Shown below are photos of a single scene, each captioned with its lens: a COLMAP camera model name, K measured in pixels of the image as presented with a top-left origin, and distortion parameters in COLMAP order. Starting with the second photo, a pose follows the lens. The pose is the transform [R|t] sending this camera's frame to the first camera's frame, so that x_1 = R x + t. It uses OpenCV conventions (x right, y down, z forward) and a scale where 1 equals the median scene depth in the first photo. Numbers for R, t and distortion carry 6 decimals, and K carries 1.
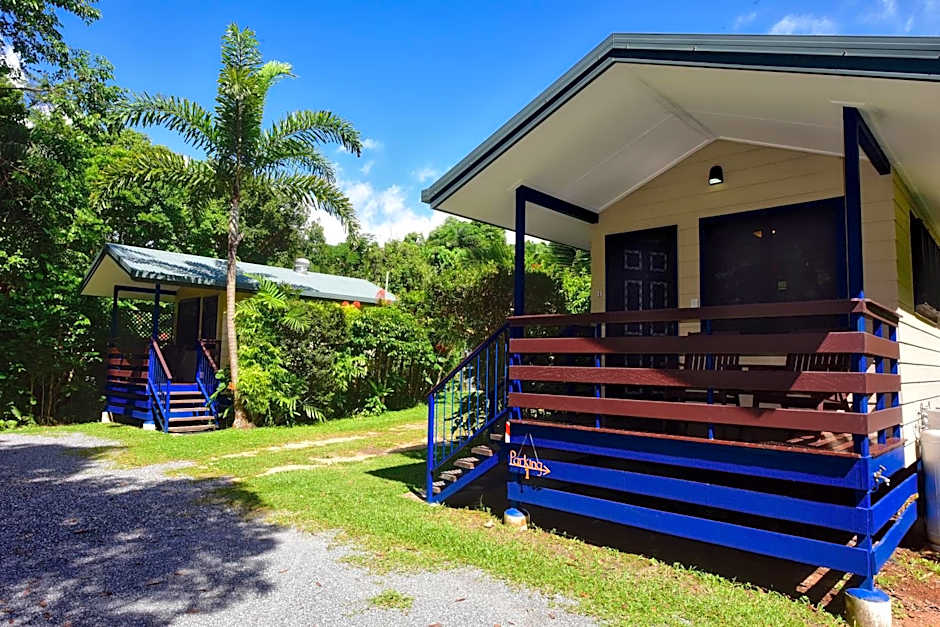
lens RADIAL K [[535.9, 0, 470.0], [0, 535.9, 313.5], [0, 0, 1]] dist [0.003025, -0.000765]
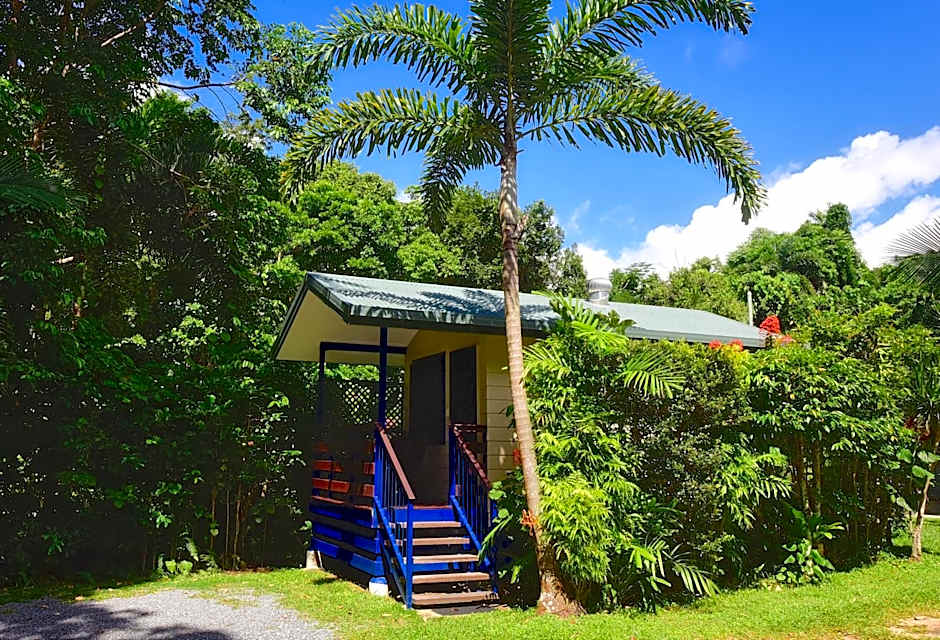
lens RADIAL K [[699.0, 0, 470.0], [0, 699.0, 320.0], [0, 0, 1]] dist [0.006734, 0.000020]
pose [[0.927807, -0.080280, -0.364321, -0.221274], [0.043351, 0.993157, -0.108446, 0.020925], [0.370534, 0.084823, 0.924938, 0.339018]]
